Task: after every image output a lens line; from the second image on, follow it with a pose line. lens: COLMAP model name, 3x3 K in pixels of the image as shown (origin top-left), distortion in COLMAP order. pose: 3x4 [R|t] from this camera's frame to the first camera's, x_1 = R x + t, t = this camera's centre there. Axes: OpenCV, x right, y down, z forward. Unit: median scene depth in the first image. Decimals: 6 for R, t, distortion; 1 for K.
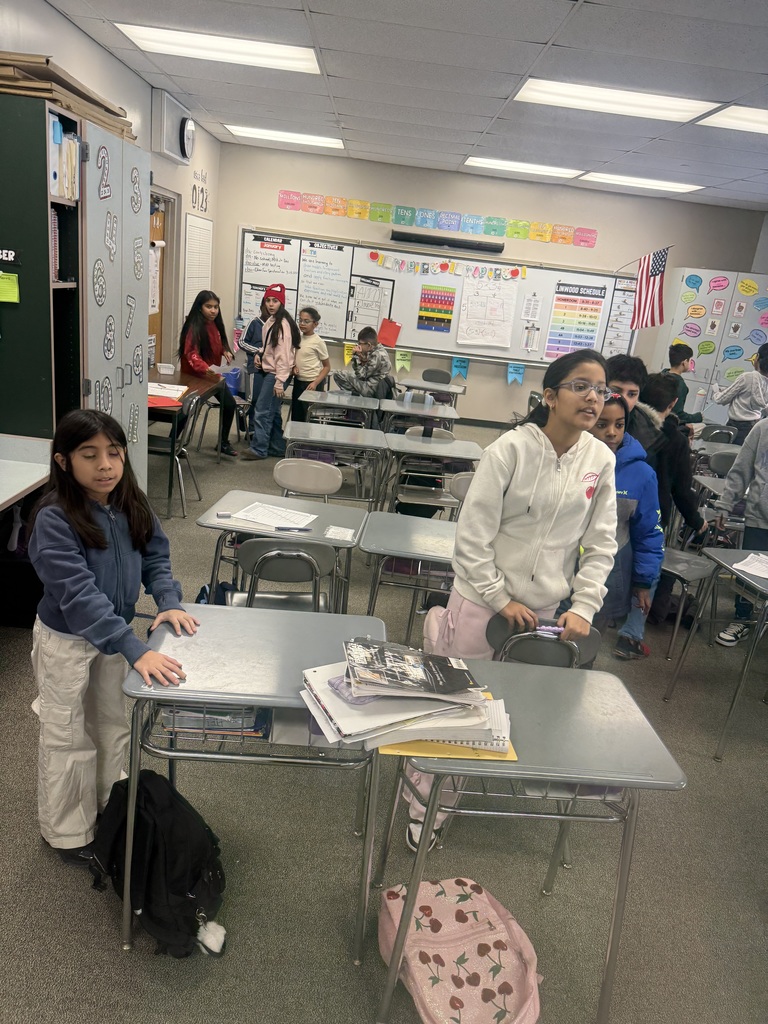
lens RADIAL K [[771.2, 0, 381.5], [0, 771.2, 520.7], [0, 0, 1]] dist [0.057413, -0.074317]
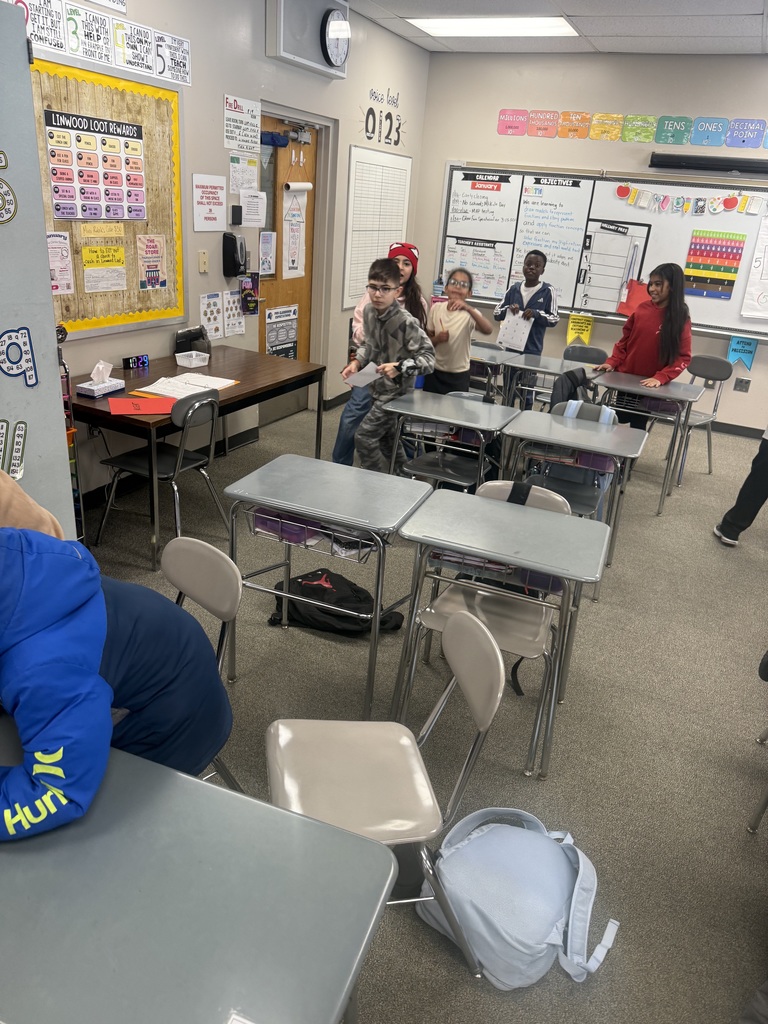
lens RADIAL K [[771.2, 0, 351.8], [0, 771.2, 511.1], [0, 0, 1]] dist [0.057413, -0.074317]
pose [[0.903014, 0.121446, -0.412088, 0.095455], [-0.106656, 0.992556, 0.058798, -0.065015], [0.416161, -0.009143, 0.909245, 0.240885]]
